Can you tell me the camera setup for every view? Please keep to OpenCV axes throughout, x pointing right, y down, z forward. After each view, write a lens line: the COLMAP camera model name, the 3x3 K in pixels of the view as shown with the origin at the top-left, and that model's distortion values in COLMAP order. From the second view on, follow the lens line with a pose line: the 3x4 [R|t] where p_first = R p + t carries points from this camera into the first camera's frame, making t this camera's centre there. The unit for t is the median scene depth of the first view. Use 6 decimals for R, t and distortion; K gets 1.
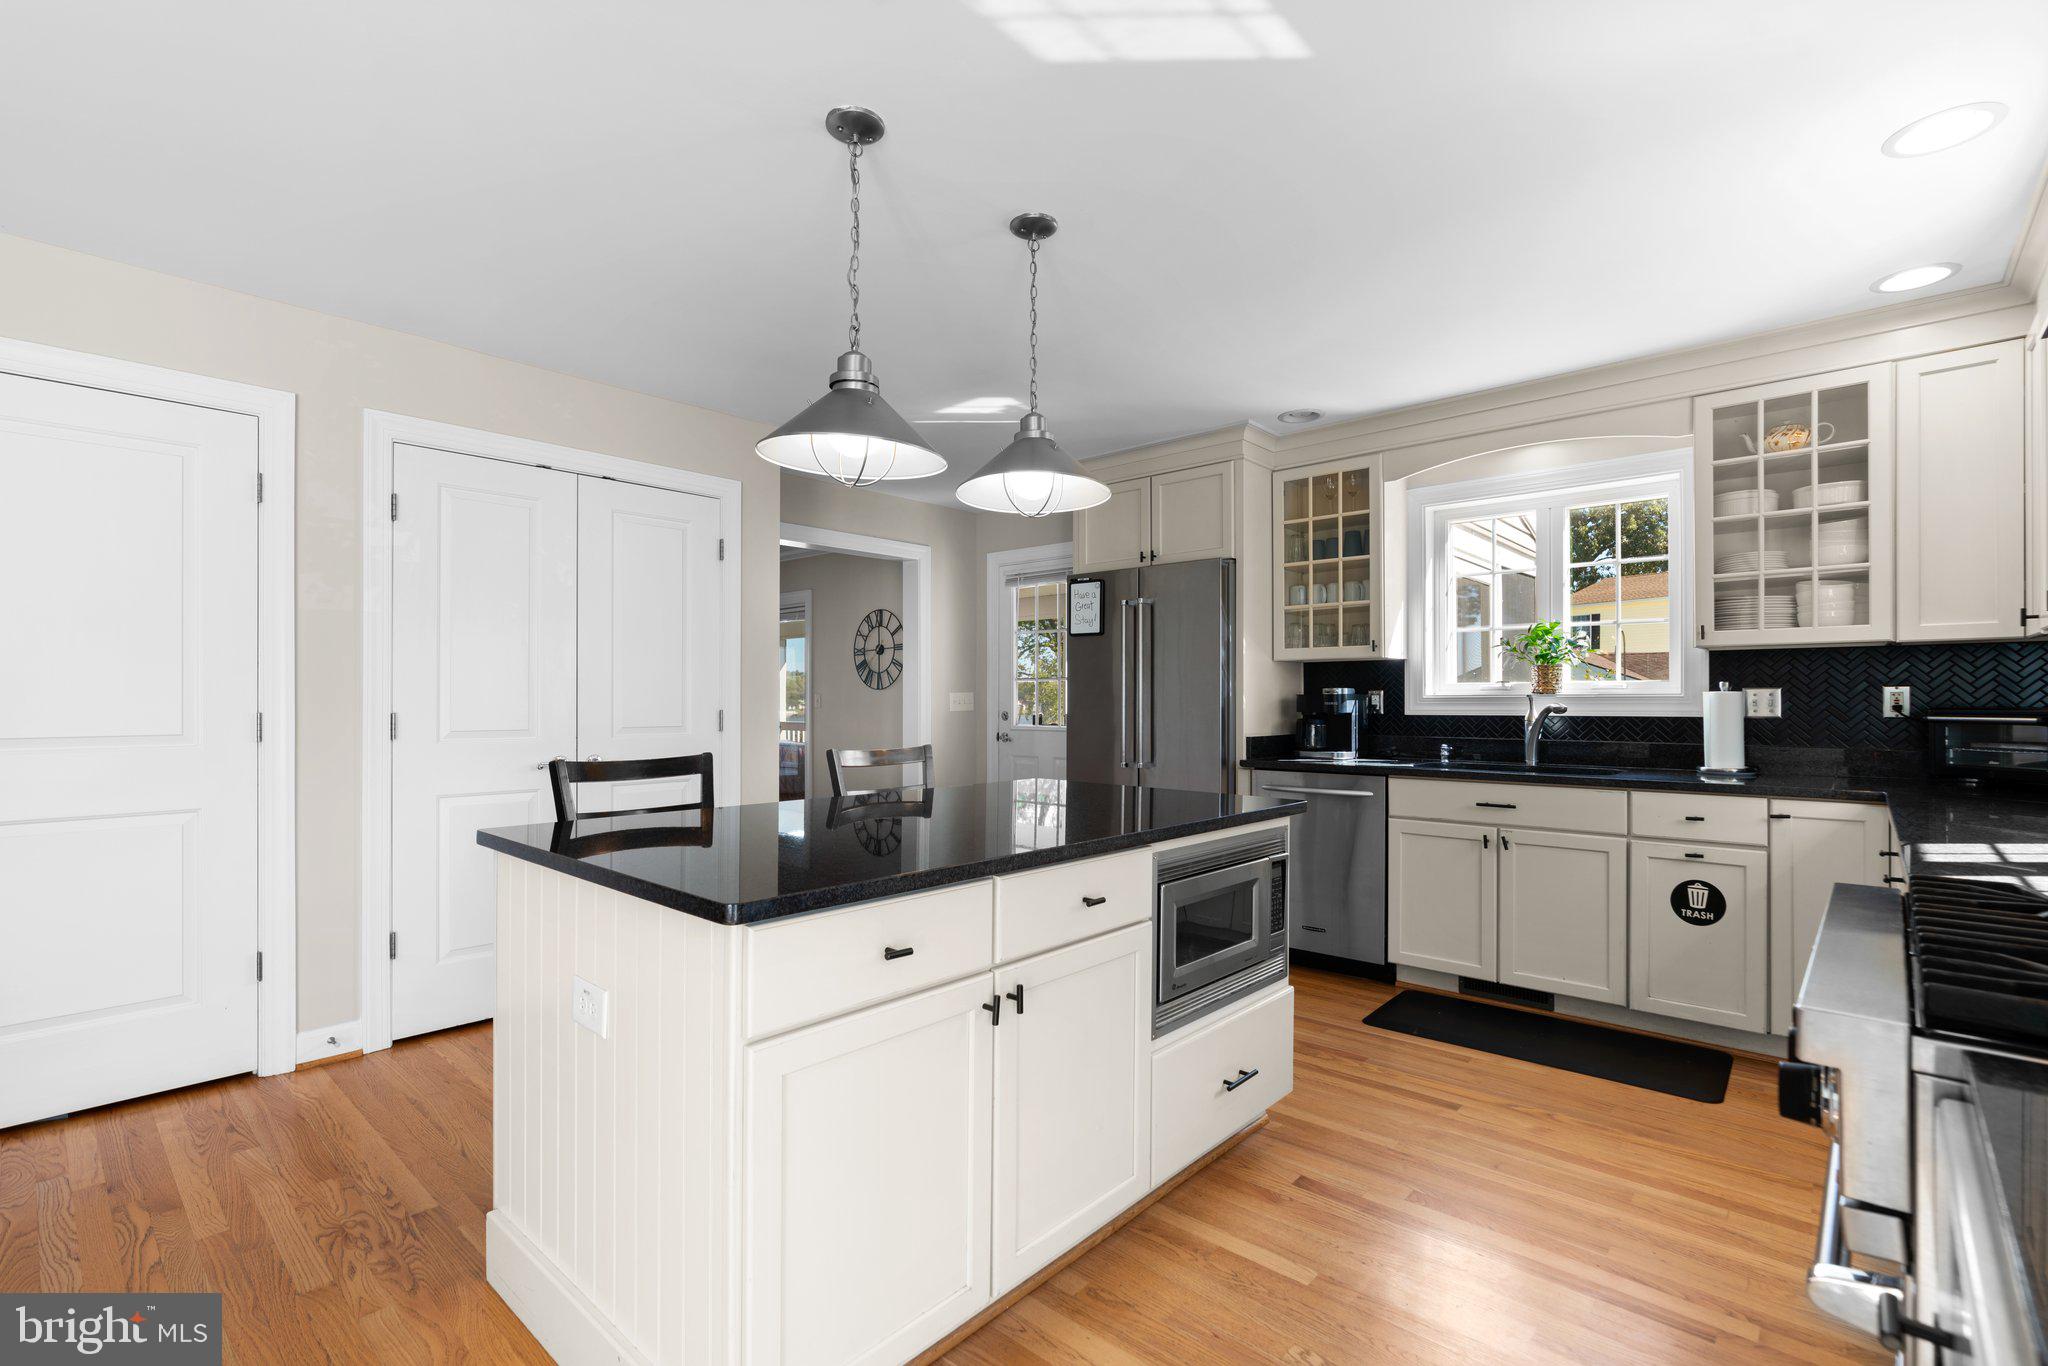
lens RADIAL K [[927.5, 0, 1022.6], [0, 927.5, 689.5], [0, 0, 1]] dist [-0.017292, 0.007320]
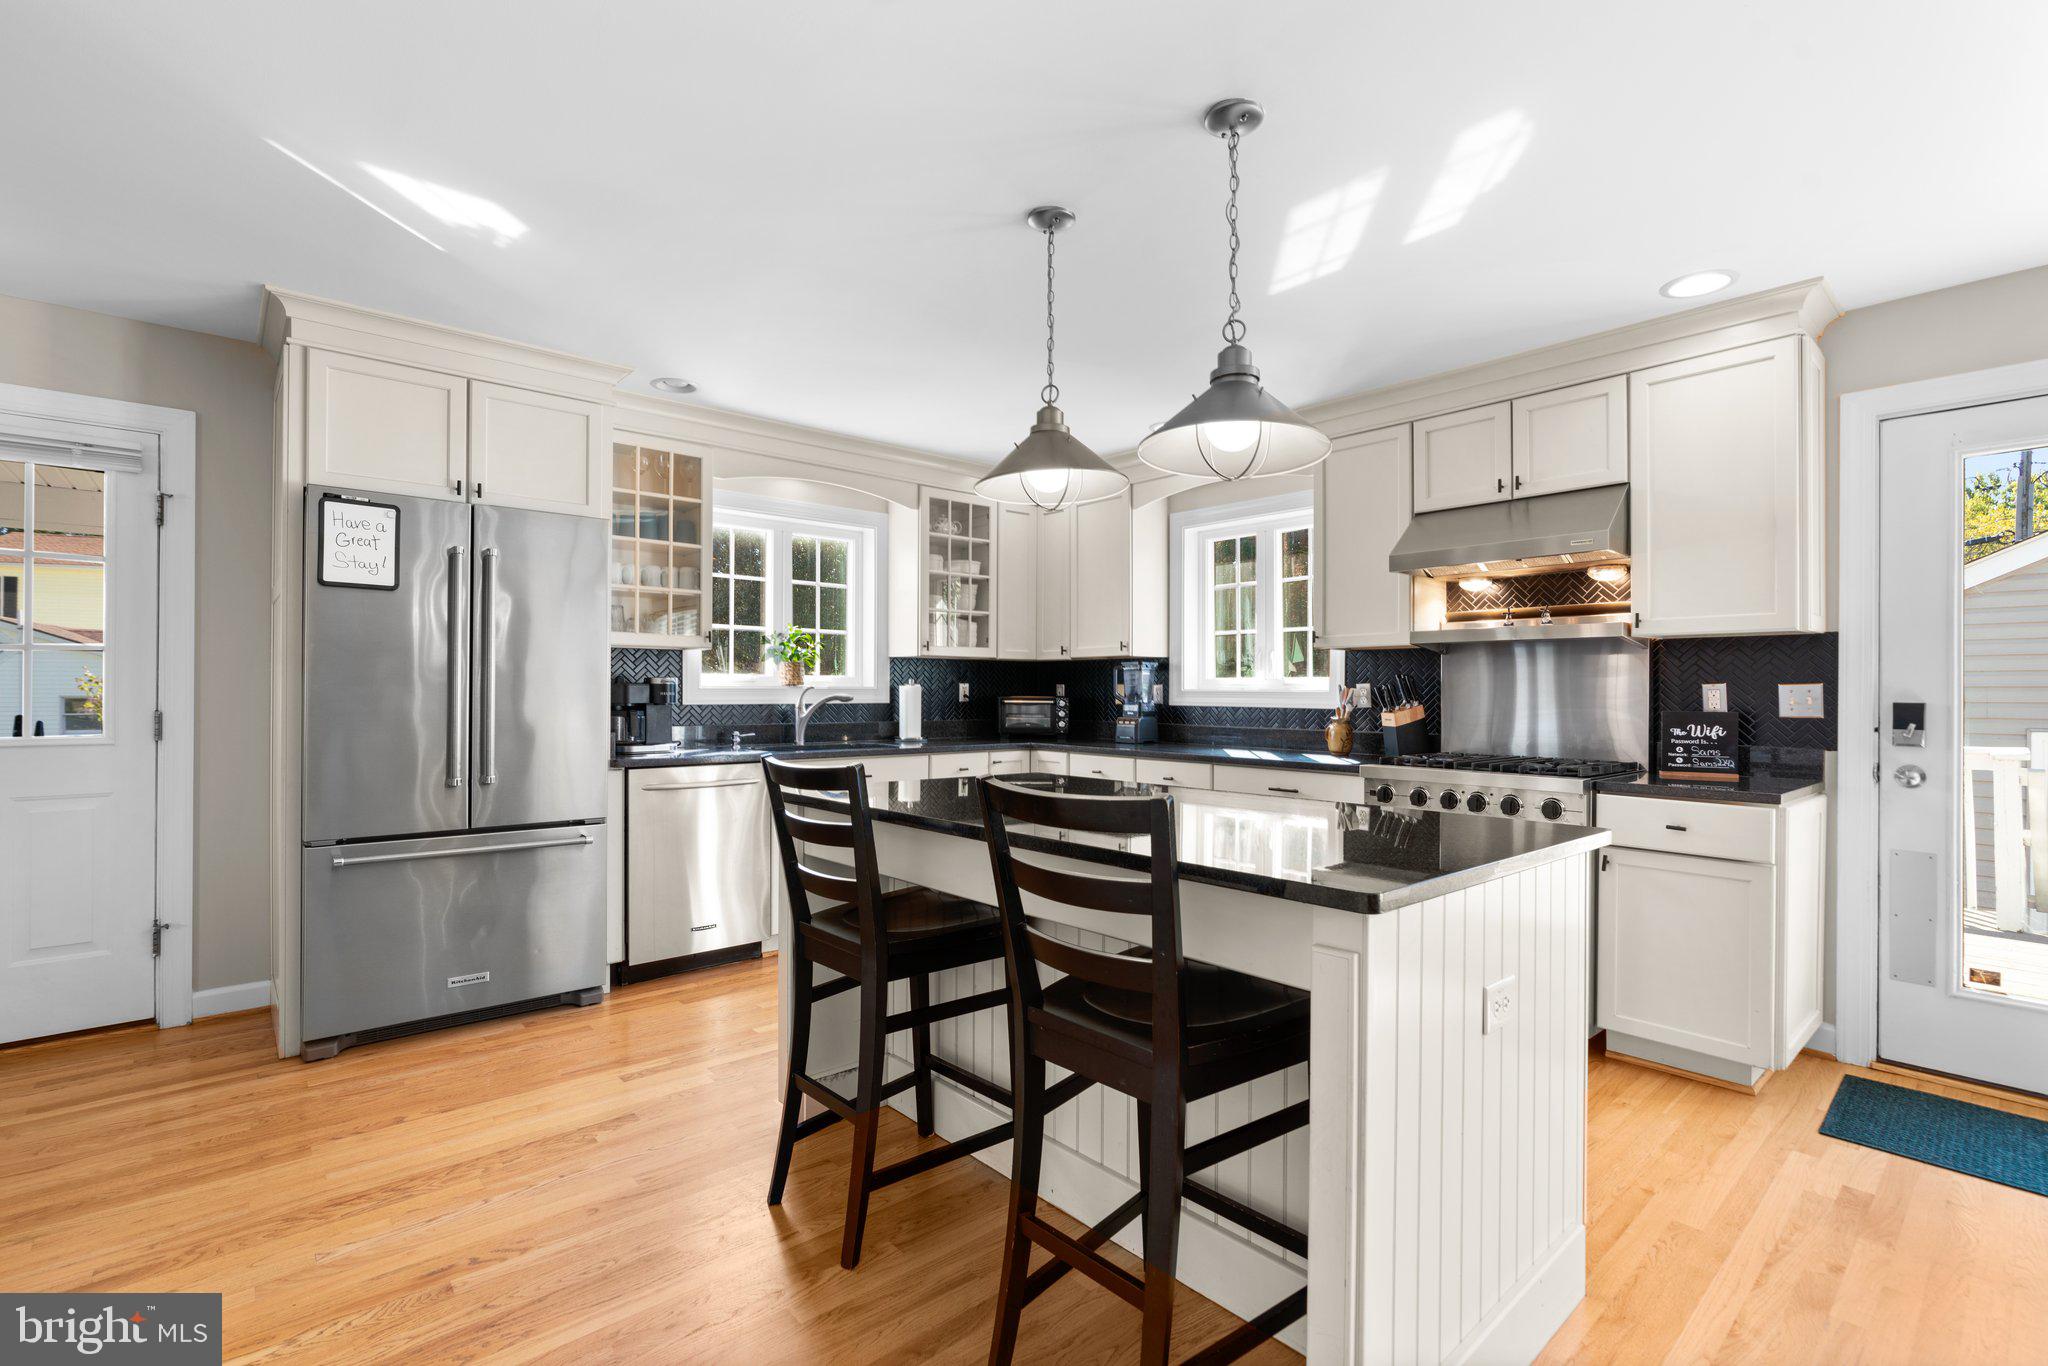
lens RADIAL K [[927.5, 0, 1022.6], [0, 927.5, 689.5], [0, 0, 1]] dist [-0.017292, 0.007320]
pose [[0.104728, 0.002114, 0.994499, -0.627783], [-0.015636, 0.999878, -0.000479, 0.005638], [-0.994378, -0.015500, 0.104748, 0.587929]]
